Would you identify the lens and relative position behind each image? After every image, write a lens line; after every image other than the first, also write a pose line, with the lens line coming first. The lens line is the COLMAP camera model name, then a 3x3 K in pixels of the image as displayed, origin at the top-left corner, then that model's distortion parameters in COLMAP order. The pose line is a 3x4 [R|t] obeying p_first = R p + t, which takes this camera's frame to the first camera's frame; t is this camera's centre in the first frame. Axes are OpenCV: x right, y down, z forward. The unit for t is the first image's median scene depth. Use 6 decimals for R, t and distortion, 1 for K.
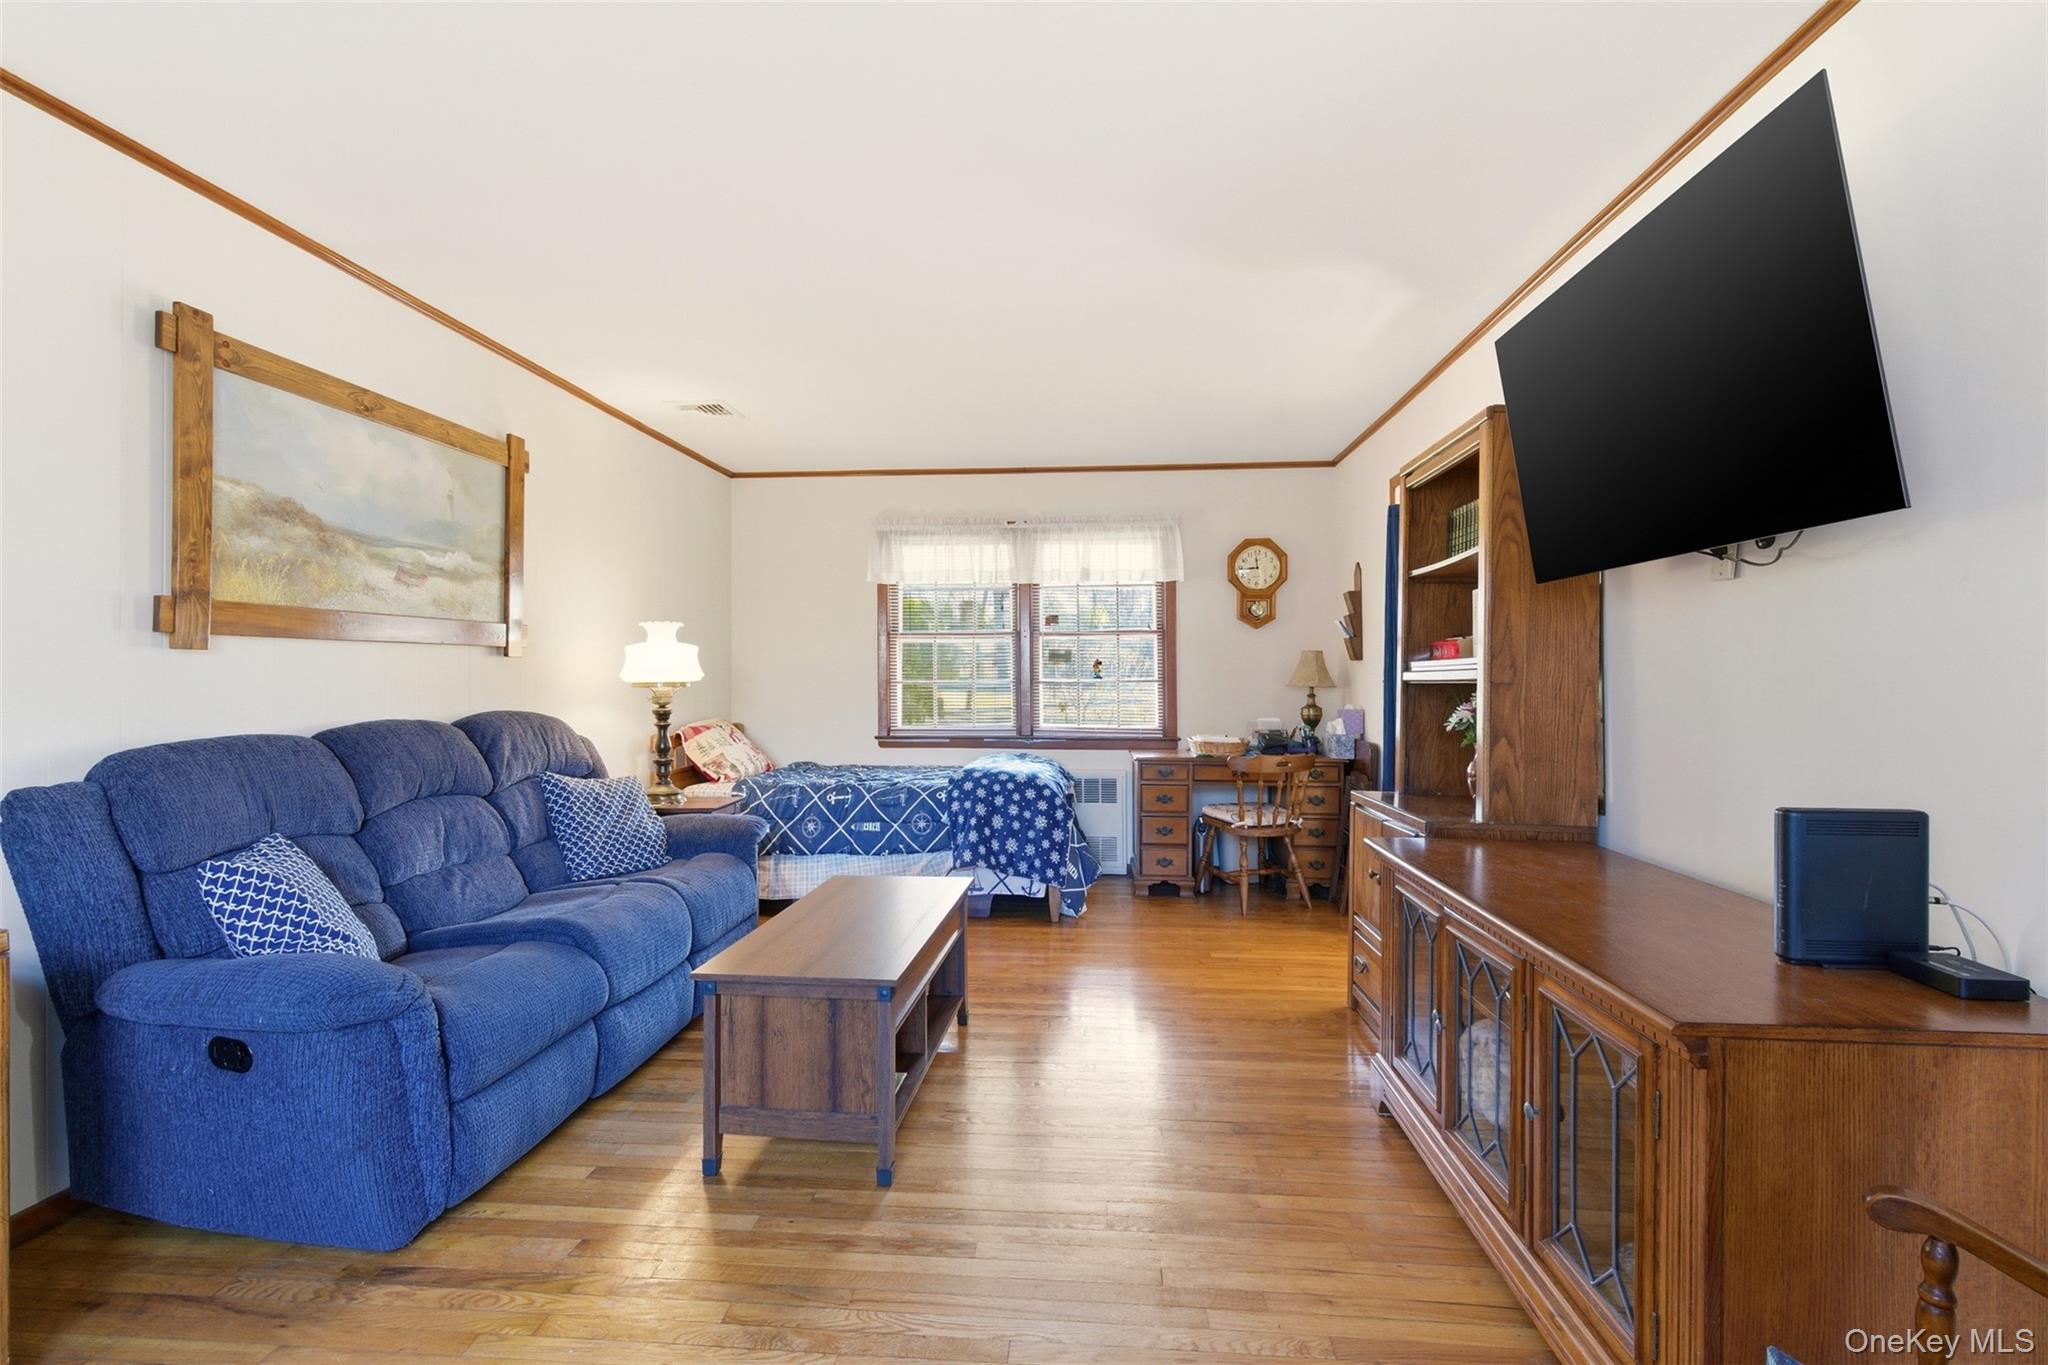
lens RADIAL K [[921.4, 0, 1024.2], [0, 921.4, 681.5], [0, 0, 1]] dist [-0.000212, -0.000153]
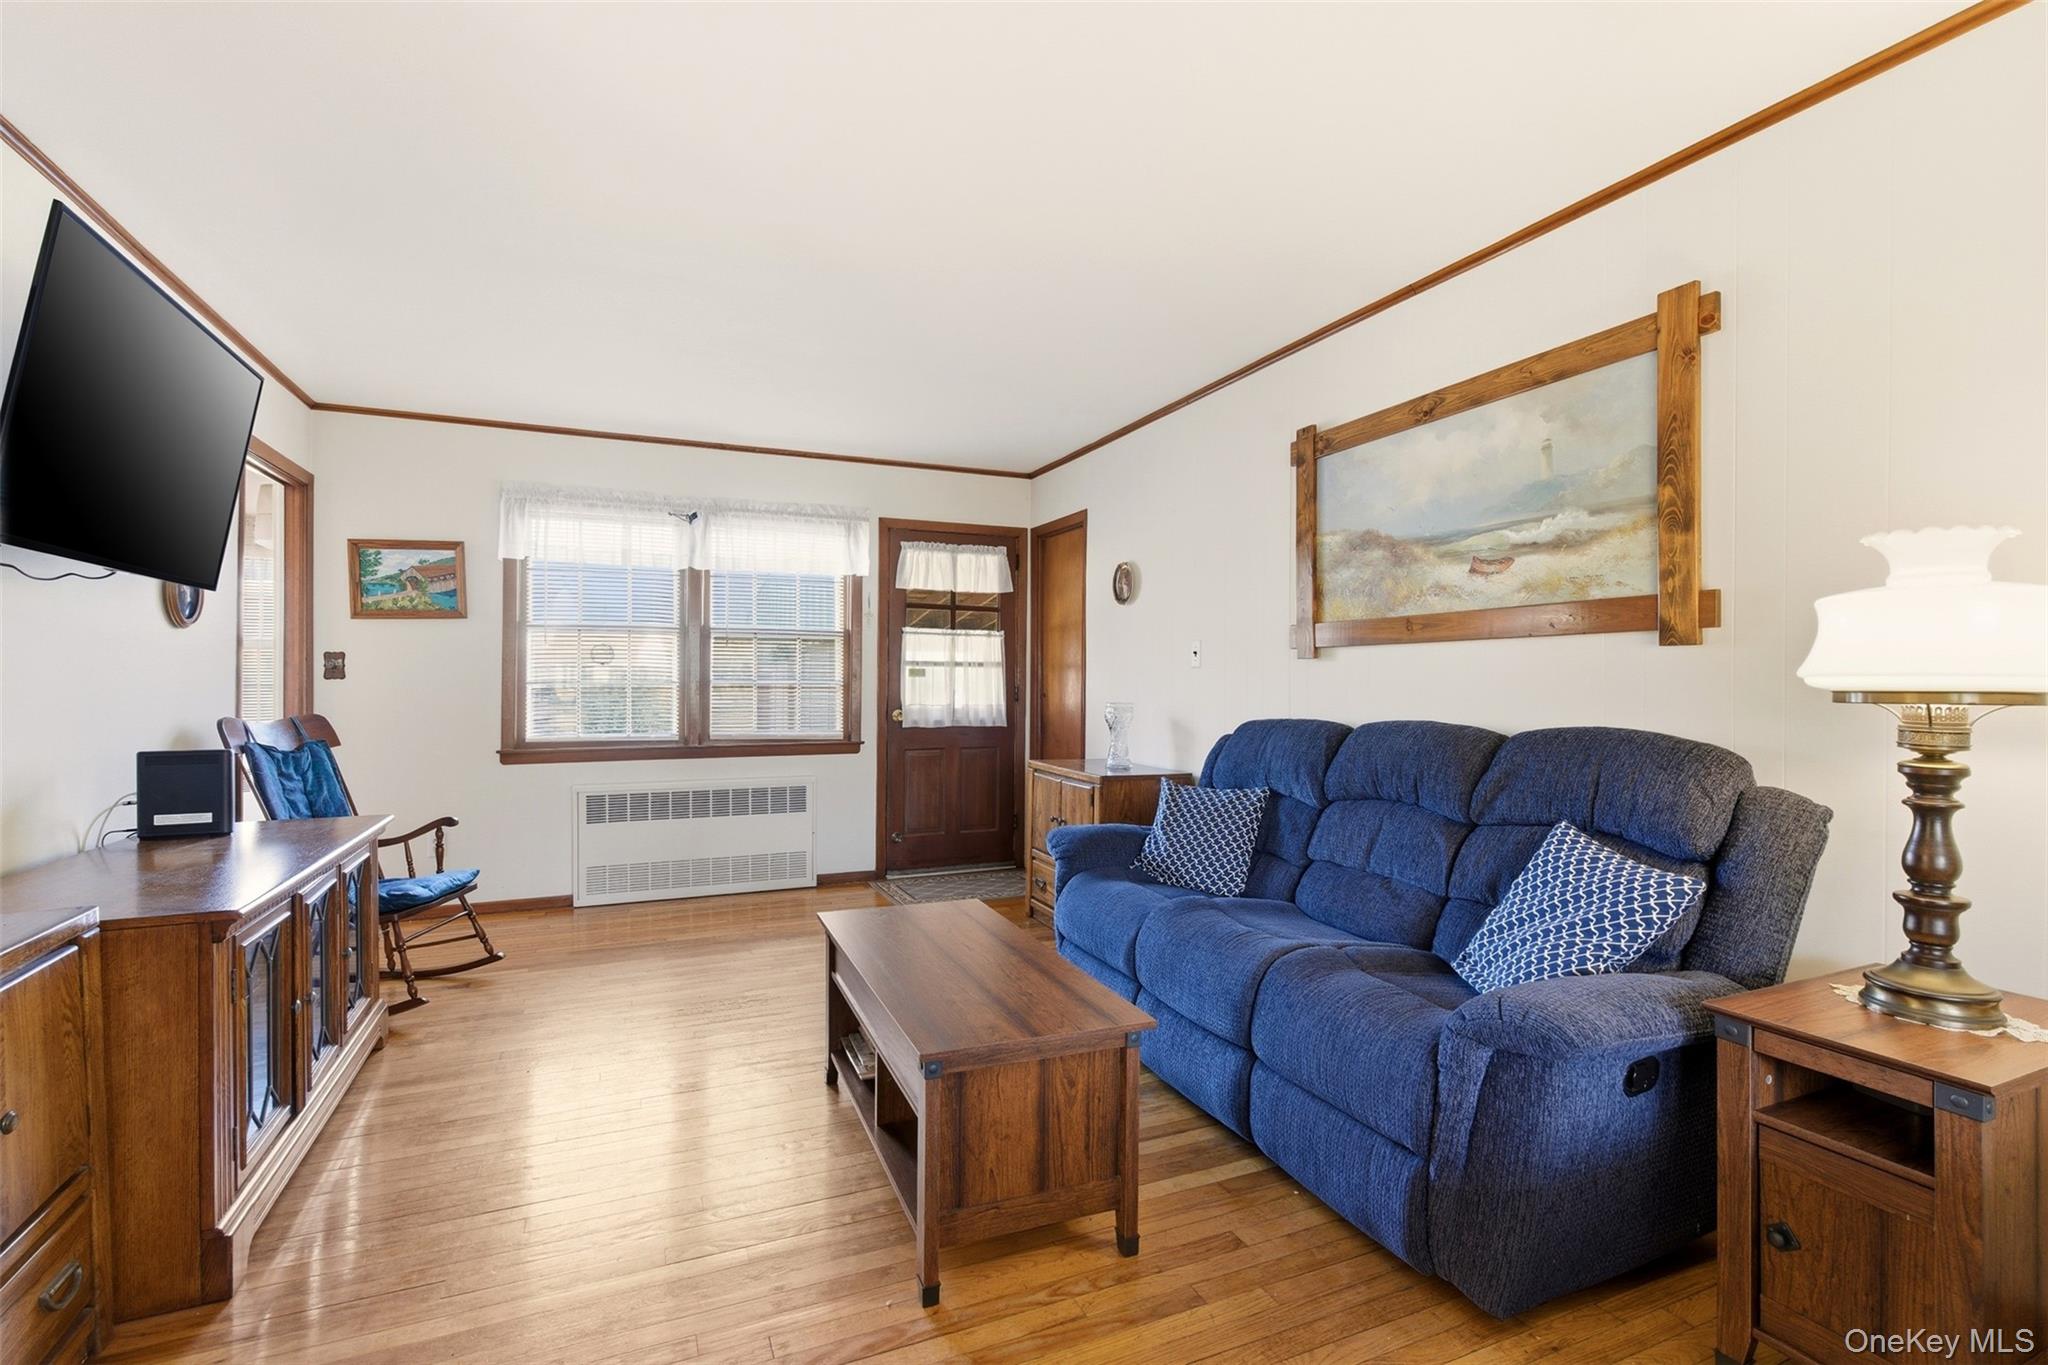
lens RADIAL K [[921.4, 0, 1023.4], [0, 921.4, 677.7], [0, 0, 1]] dist [-0.000212, -0.000153]
pose [[-0.881255, 0.004702, -0.472618, 0.151300], [0.001425, 0.999972, 0.007292, -0.011536], [0.472639, 0.005753, -0.881237, 1.586755]]
